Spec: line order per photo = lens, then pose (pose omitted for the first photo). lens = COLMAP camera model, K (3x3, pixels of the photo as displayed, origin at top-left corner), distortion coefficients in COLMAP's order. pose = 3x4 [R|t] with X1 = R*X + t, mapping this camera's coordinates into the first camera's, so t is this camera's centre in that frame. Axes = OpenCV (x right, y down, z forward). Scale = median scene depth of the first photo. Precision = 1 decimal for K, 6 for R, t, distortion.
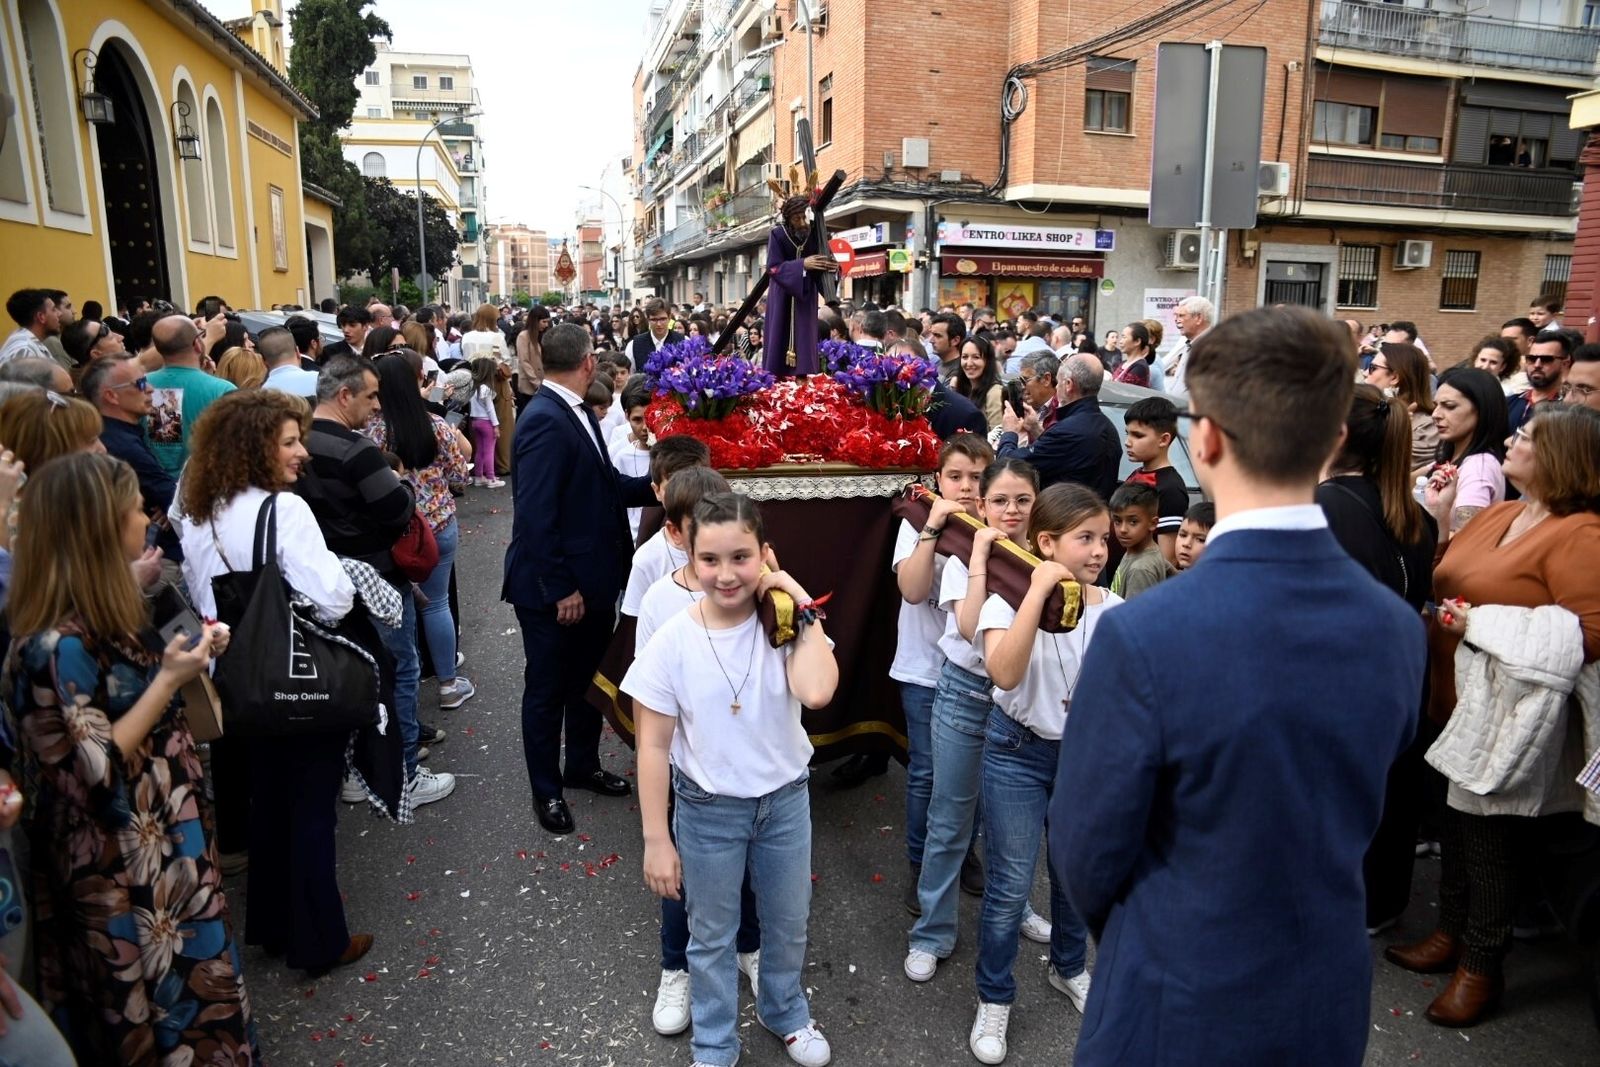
lens RADIAL K [[1105.0, 0, 814.9], [0, 1105.0, 543.6], [0, 0, 1]] dist [-0.118348, 0.096956]
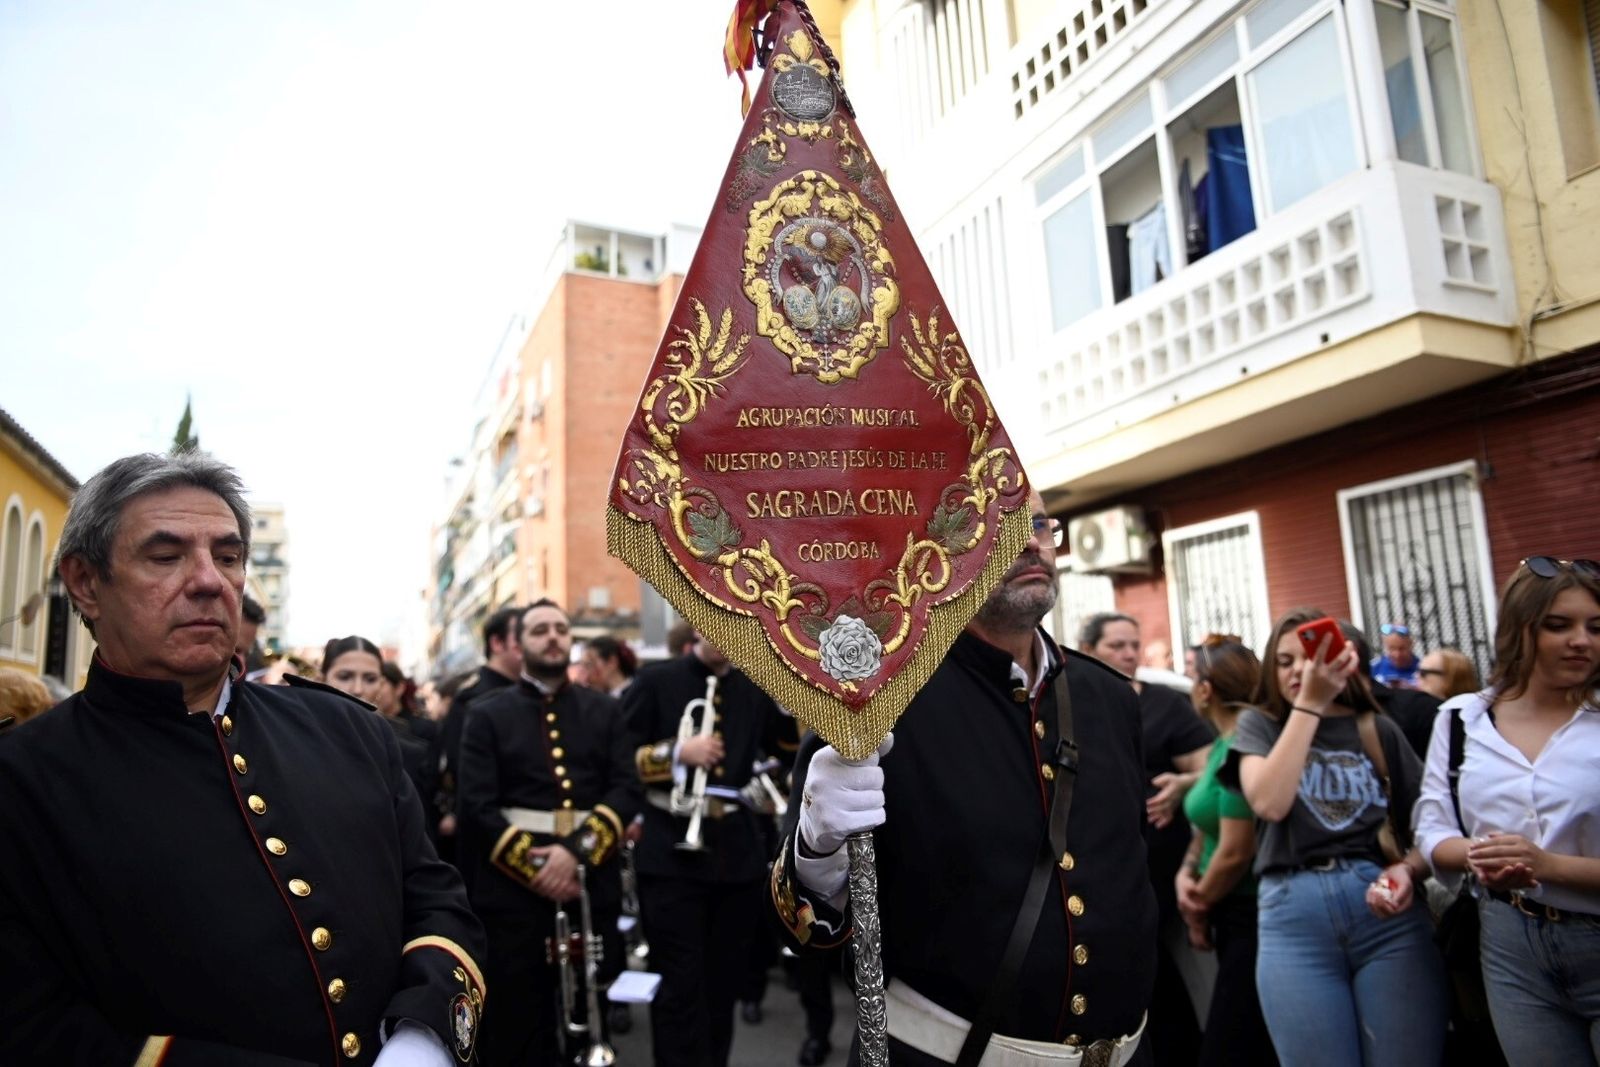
lens RADIAL K [[1098.3, 0, 806.6], [0, 1098.3, 530.5], [0, 0, 1]] dist [-0.111421, 0.097977]
pose [[0.985307, -0.020242, 0.169589, 0.073191], [0.081446, 0.928465, -0.362379, 0.079134], [-0.150123, 0.370867, 0.916472, -0.289195]]
